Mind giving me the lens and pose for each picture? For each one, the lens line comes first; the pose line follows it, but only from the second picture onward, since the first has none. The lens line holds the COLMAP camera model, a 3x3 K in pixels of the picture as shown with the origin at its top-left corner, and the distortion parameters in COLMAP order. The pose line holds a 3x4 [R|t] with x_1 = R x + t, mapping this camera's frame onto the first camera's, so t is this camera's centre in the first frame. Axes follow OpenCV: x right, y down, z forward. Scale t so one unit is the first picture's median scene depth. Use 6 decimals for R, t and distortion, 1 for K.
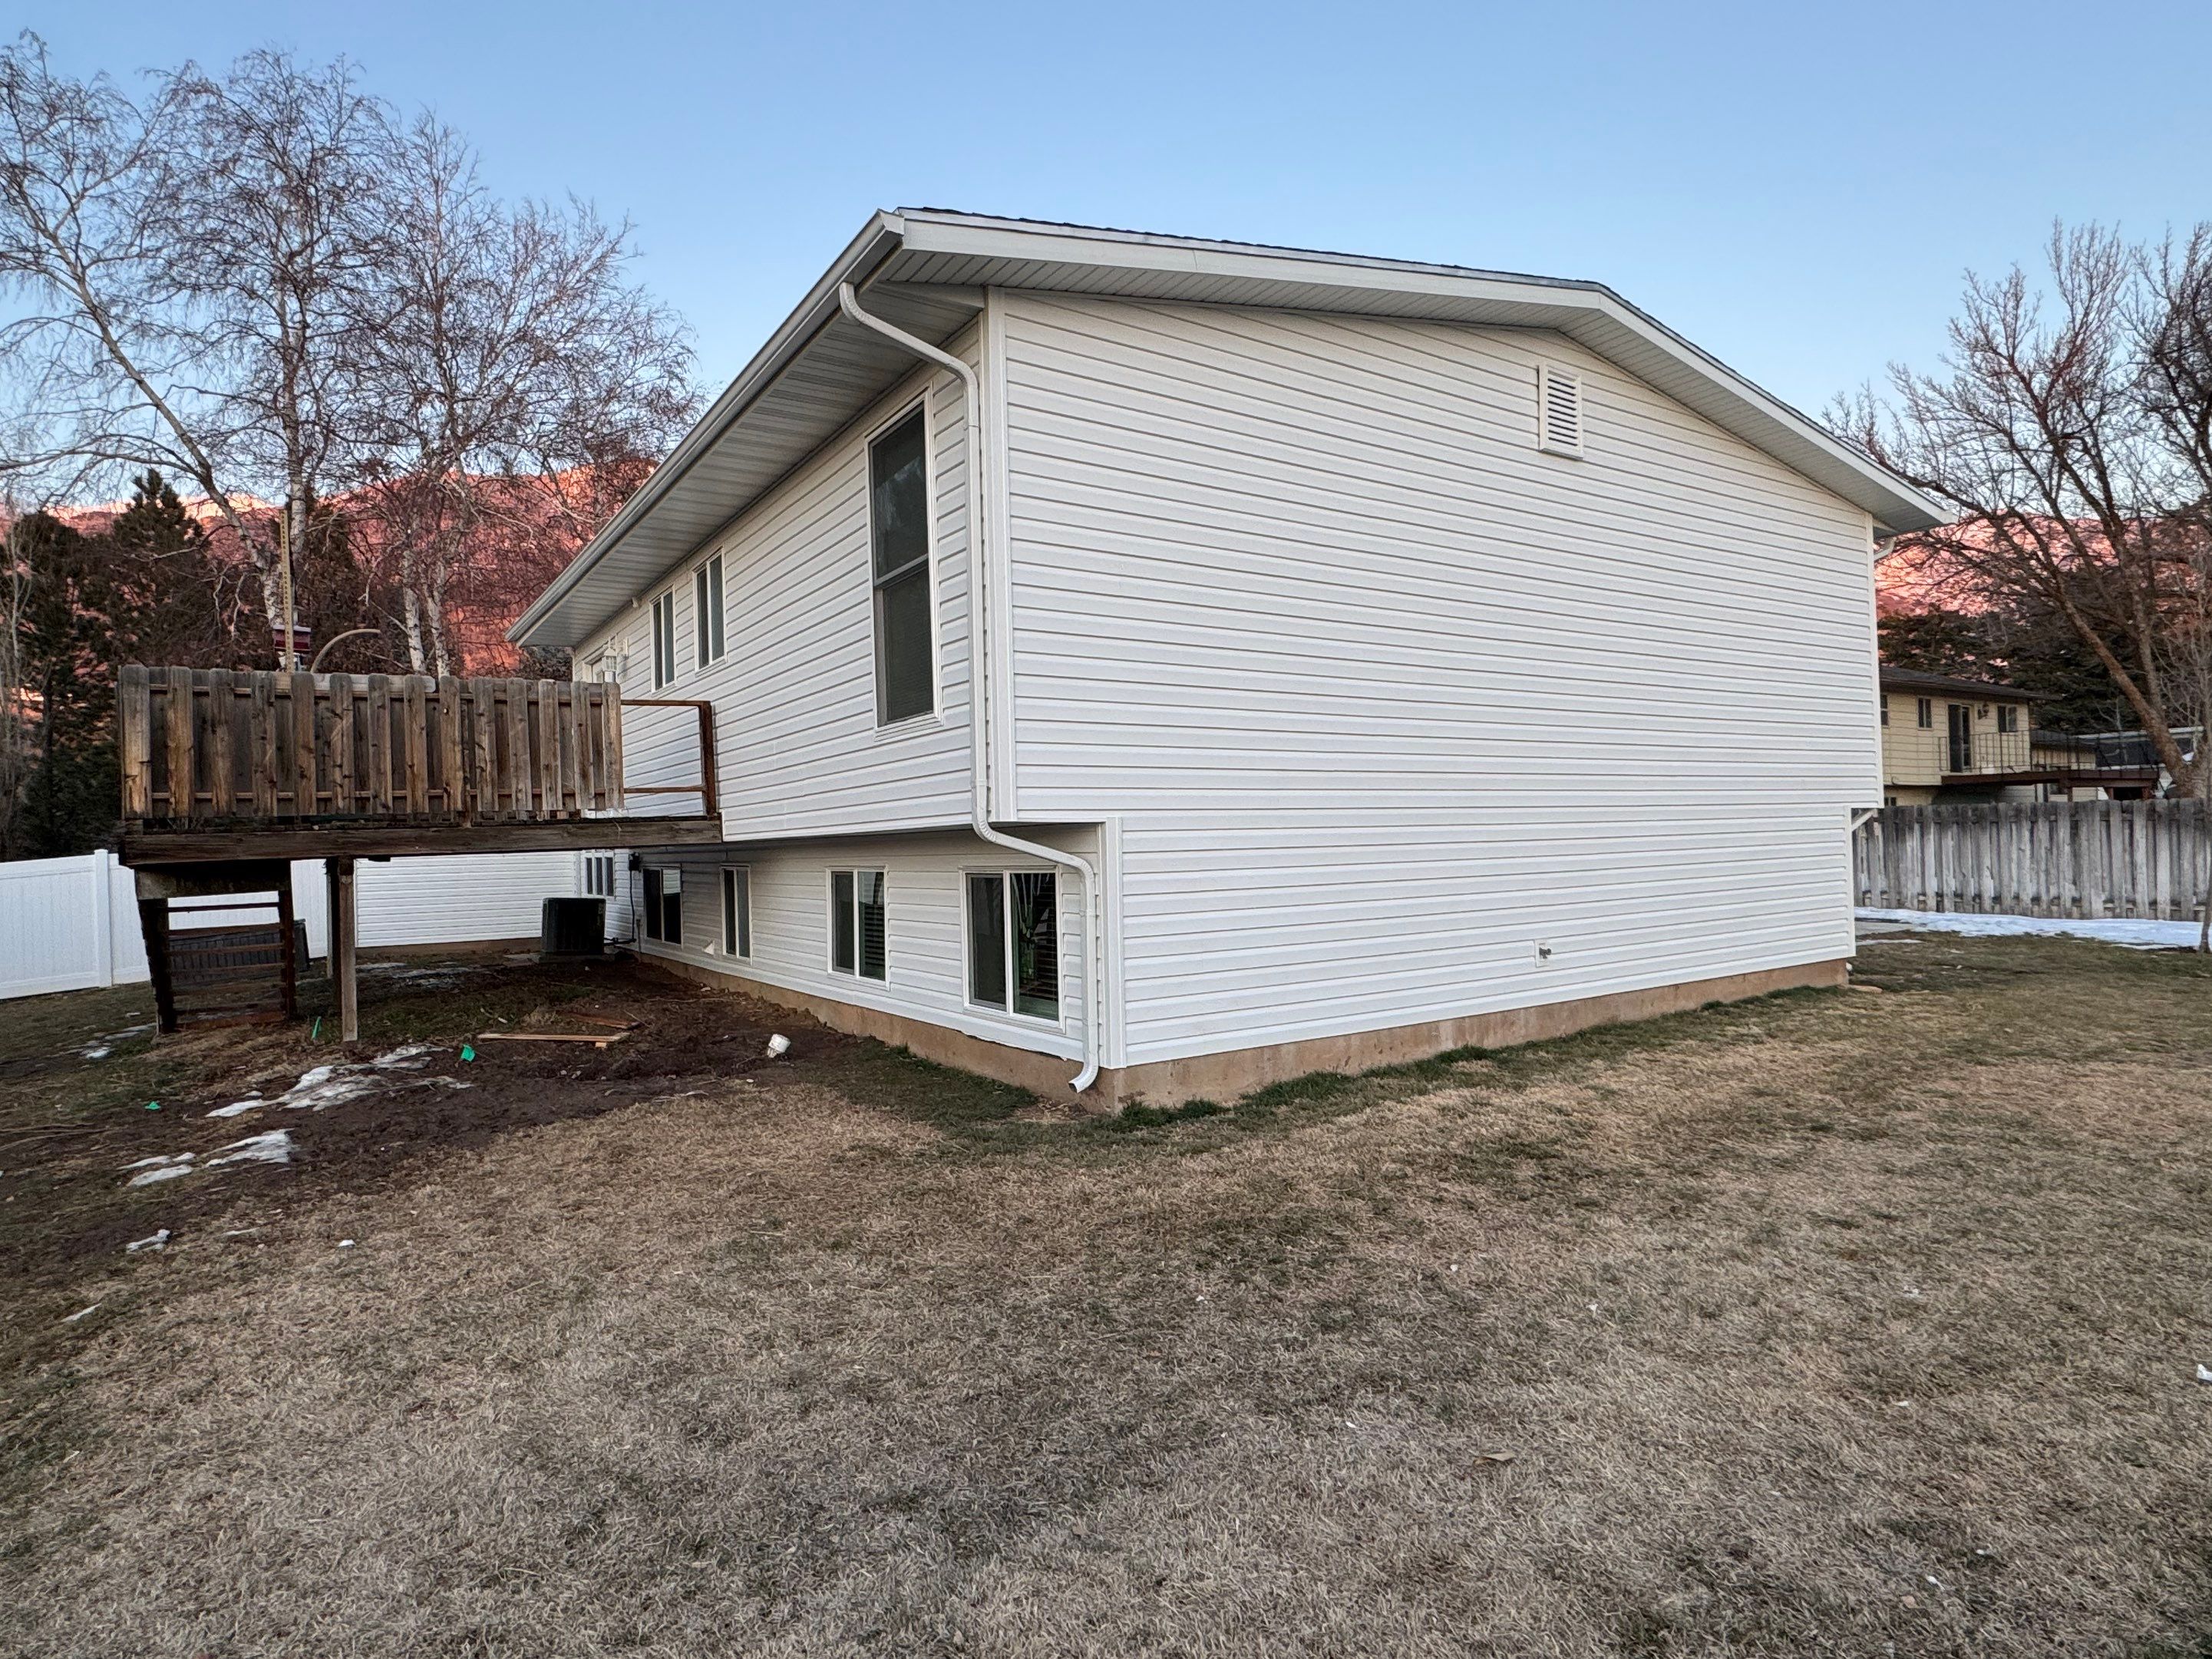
lens RADIAL K [[1160.9, 0, 1106.0], [0, 1160.9, 829.5], [0, 0, 1]] dist [-0.000232, 0.000664]
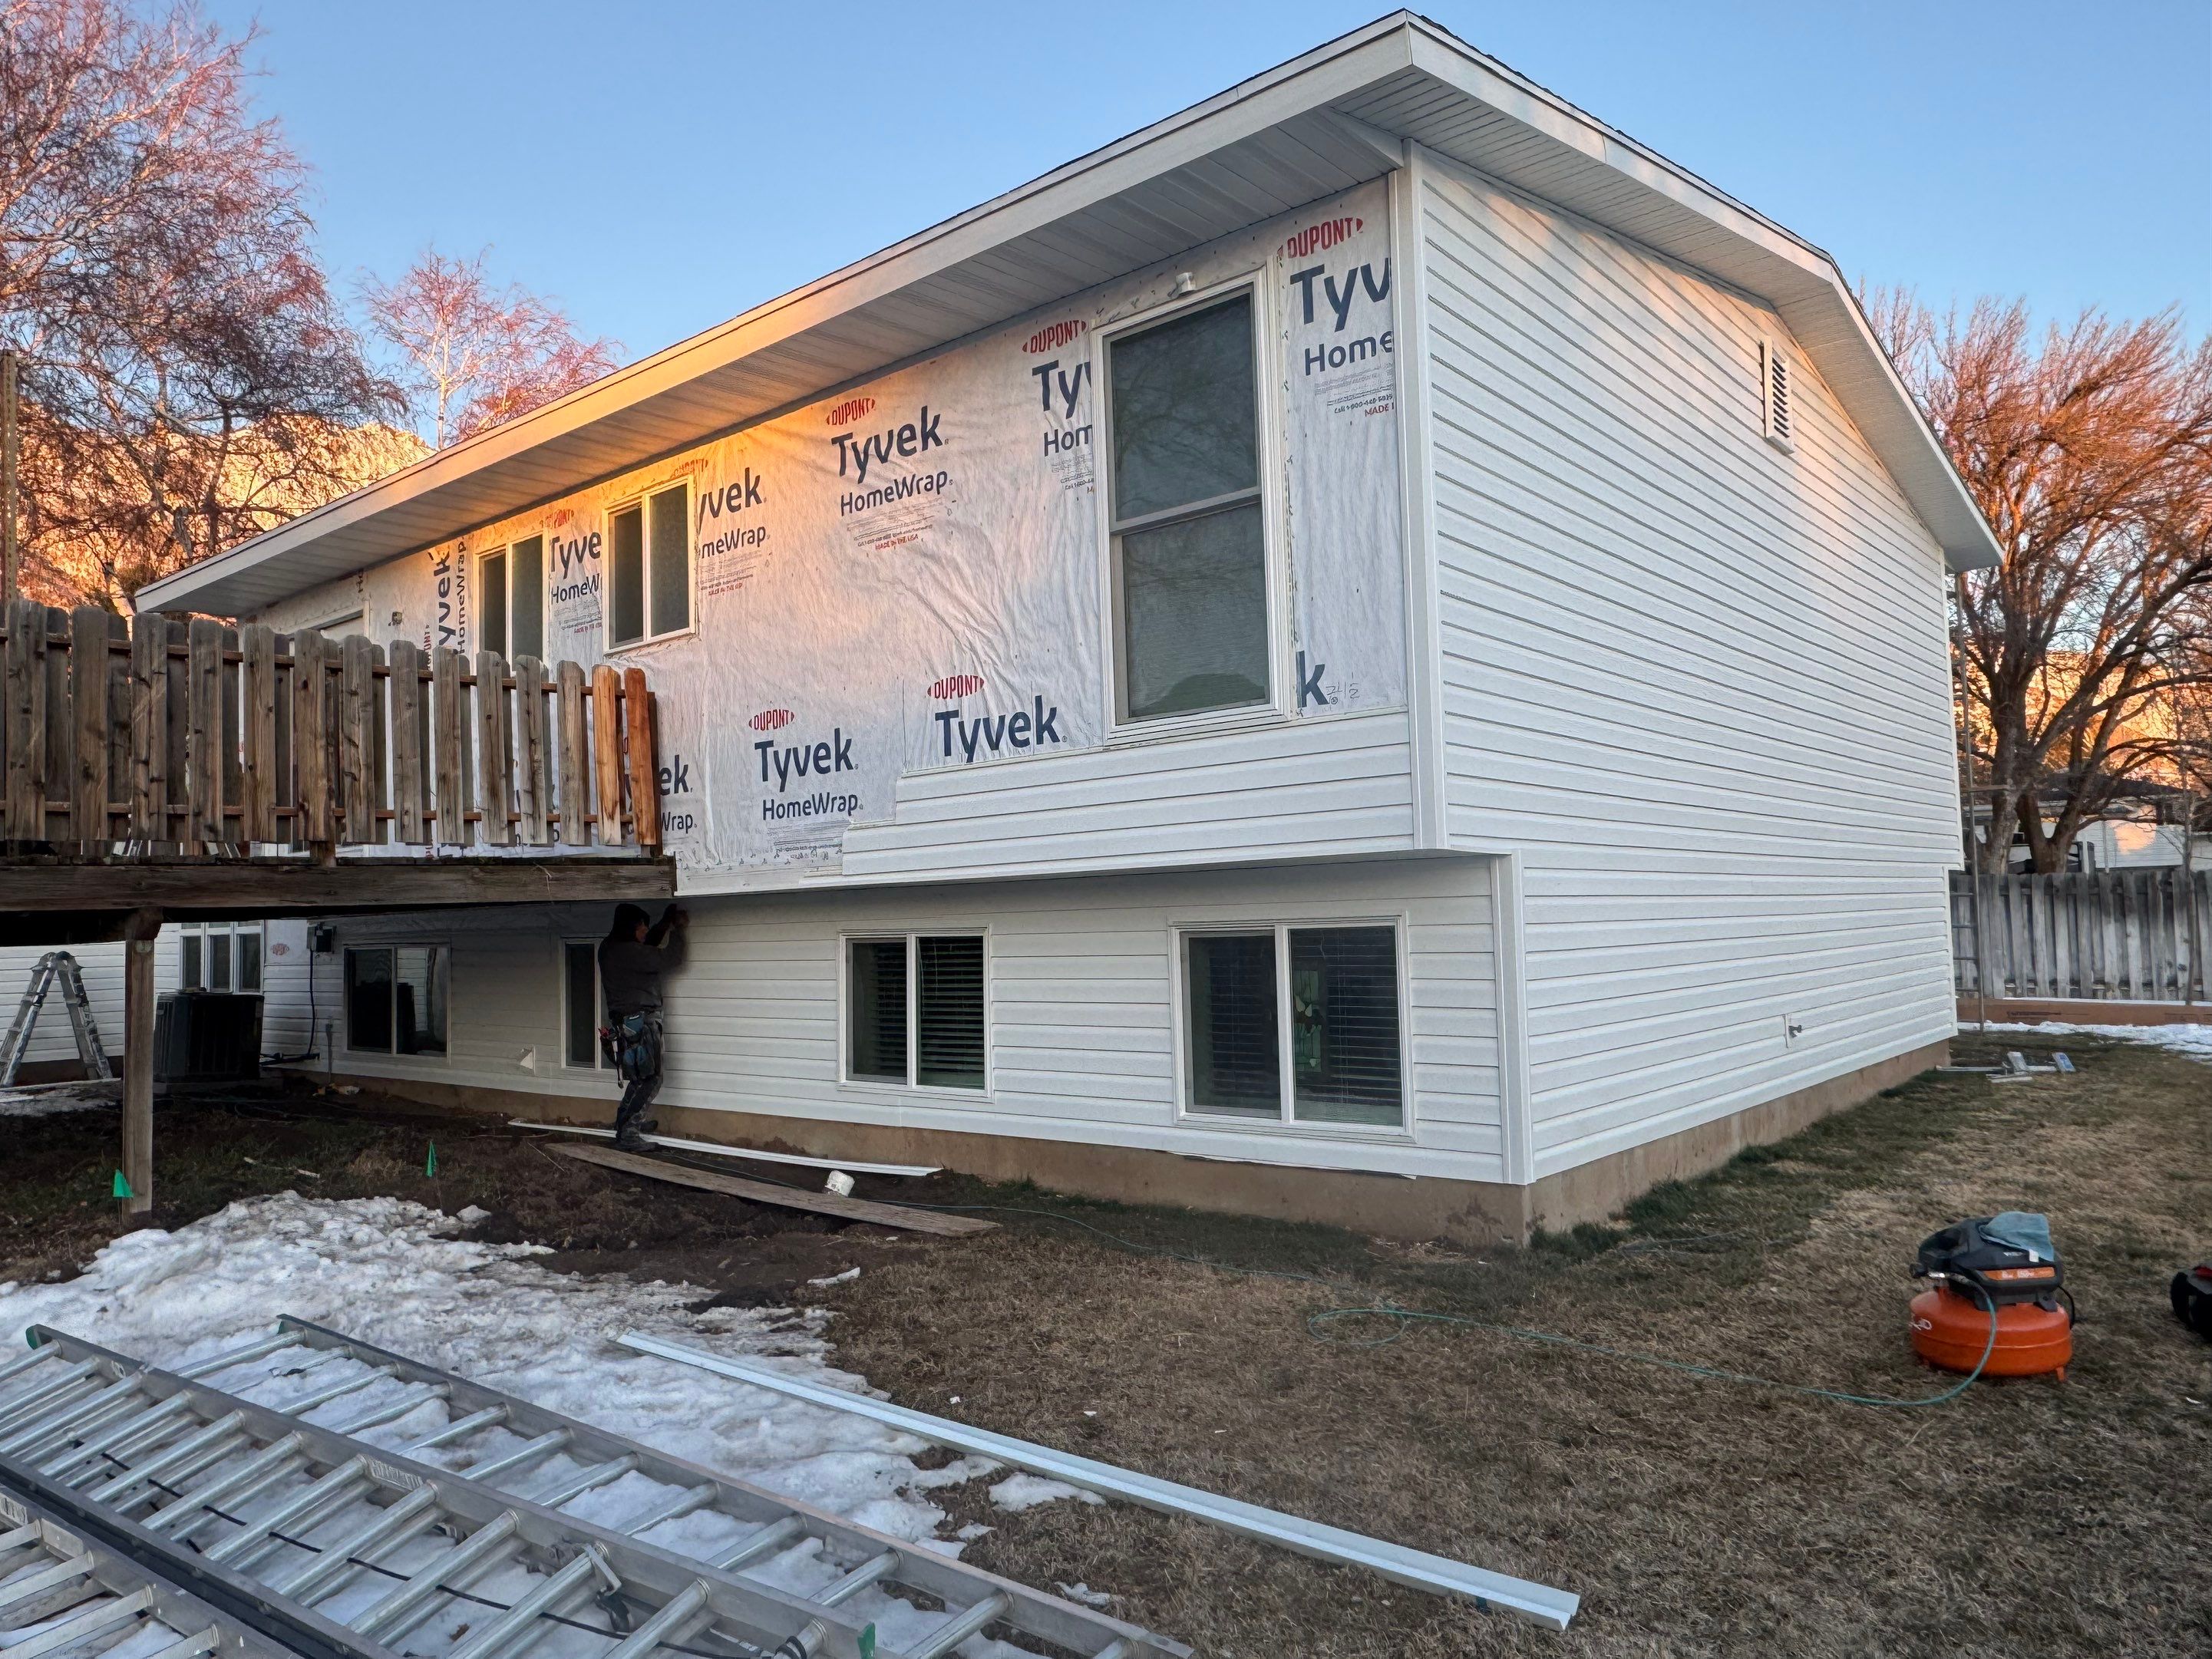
lens RADIAL K [[1459.5, 0, 1111.9], [0, 1459.5, 835.9], [0, 0, 1]] dist [0.000616, -0.000002]
pose [[0.962565, 0.017703, 0.270471, -0.362543], [-0.002988, 0.998497, -0.054720, 0.024565], [-0.271033, 0.051864, 0.961172, 0.112725]]
